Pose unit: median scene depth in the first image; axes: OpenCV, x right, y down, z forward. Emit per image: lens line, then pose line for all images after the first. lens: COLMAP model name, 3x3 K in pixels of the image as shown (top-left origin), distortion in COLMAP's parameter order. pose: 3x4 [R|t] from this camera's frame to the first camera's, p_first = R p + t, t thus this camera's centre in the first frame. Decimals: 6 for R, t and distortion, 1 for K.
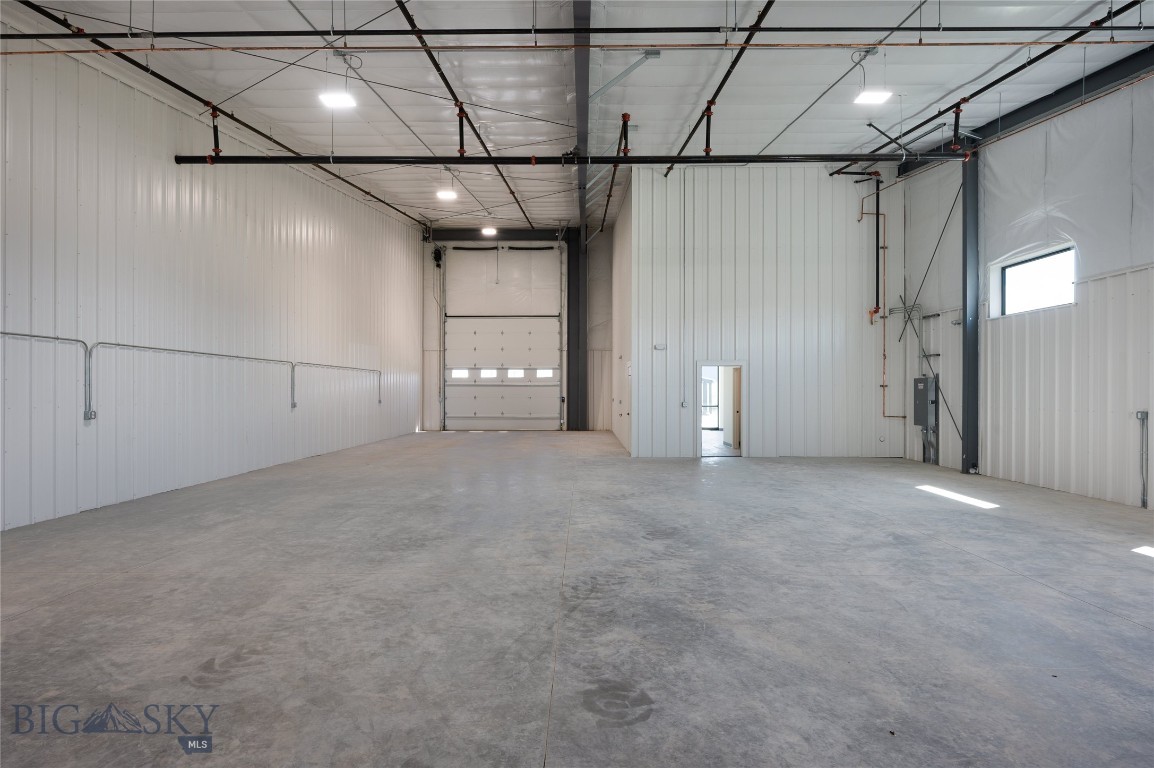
lens RADIAL K [[616.0, 0, 576.0], [0, 616.0, 389.2], [0, 0, 1]] dist [0.004441, 0.000537]
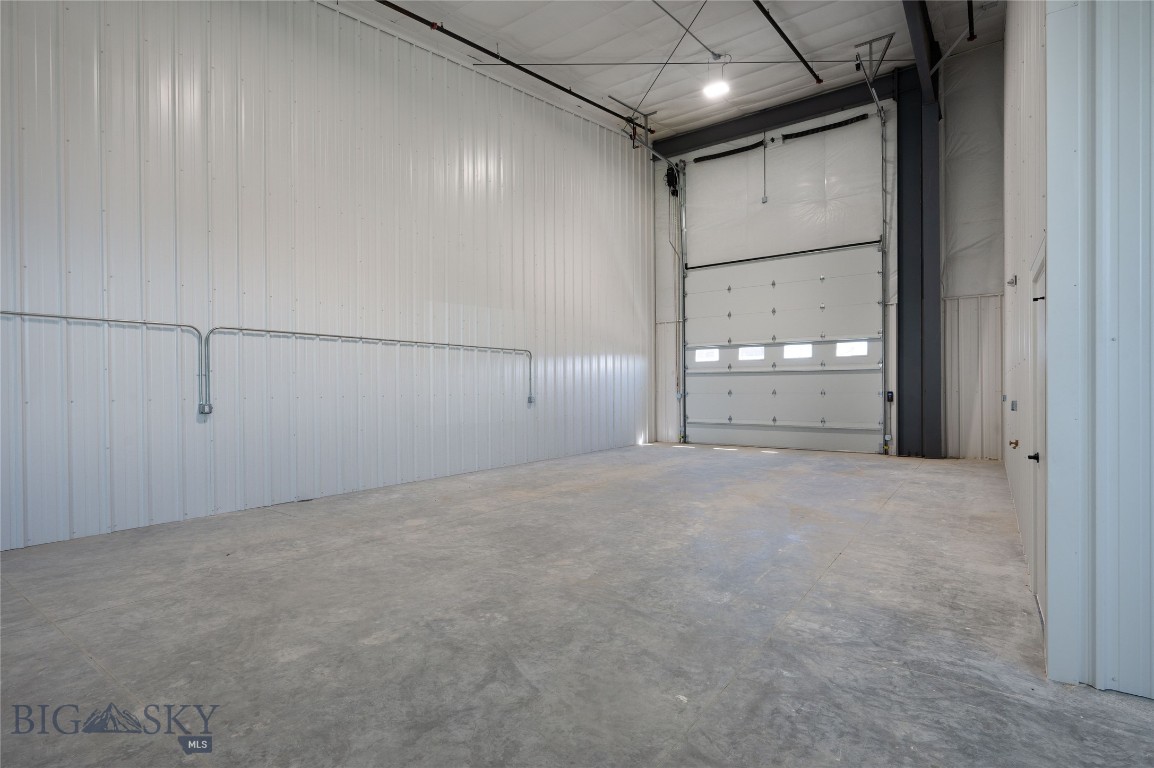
lens RADIAL K [[561.2, 0, 577.0], [0, 561.2, 393.6], [0, 0, 1]] dist [-0.017670, -0.000363]
pose [[0.817502, 0.000233, -0.575925, 0.036184], [0.010475, 0.999828, 0.015273, 0.004037], [0.575830, -0.018518, 0.817360, 0.448858]]
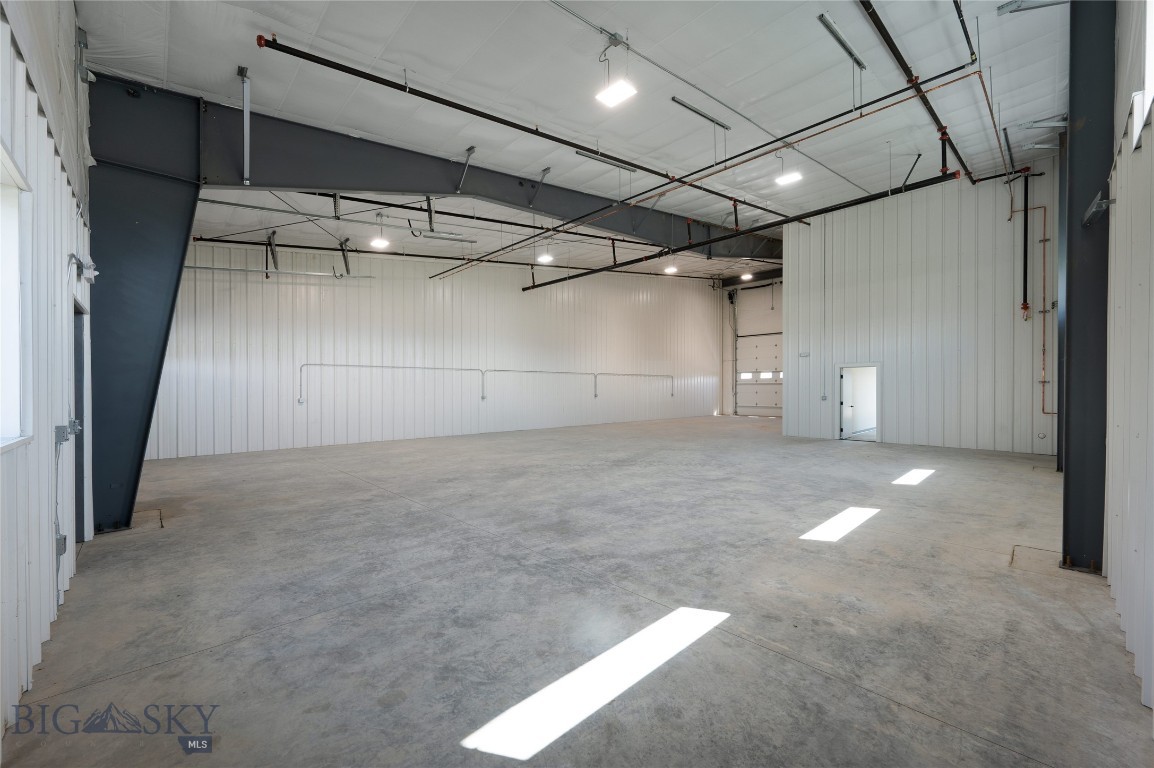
lens RADIAL K [[454.2, 0, 571.5], [0, 454.2, 393.4], [0, 0, 1]] dist [0.000385, -0.000019]
pose [[0.695021, 0.004356, -0.718976, 0.289884], [0.005931, 0.999913, 0.011791, 0.000608], [0.718965, -0.012459, 0.694935, -0.027077]]
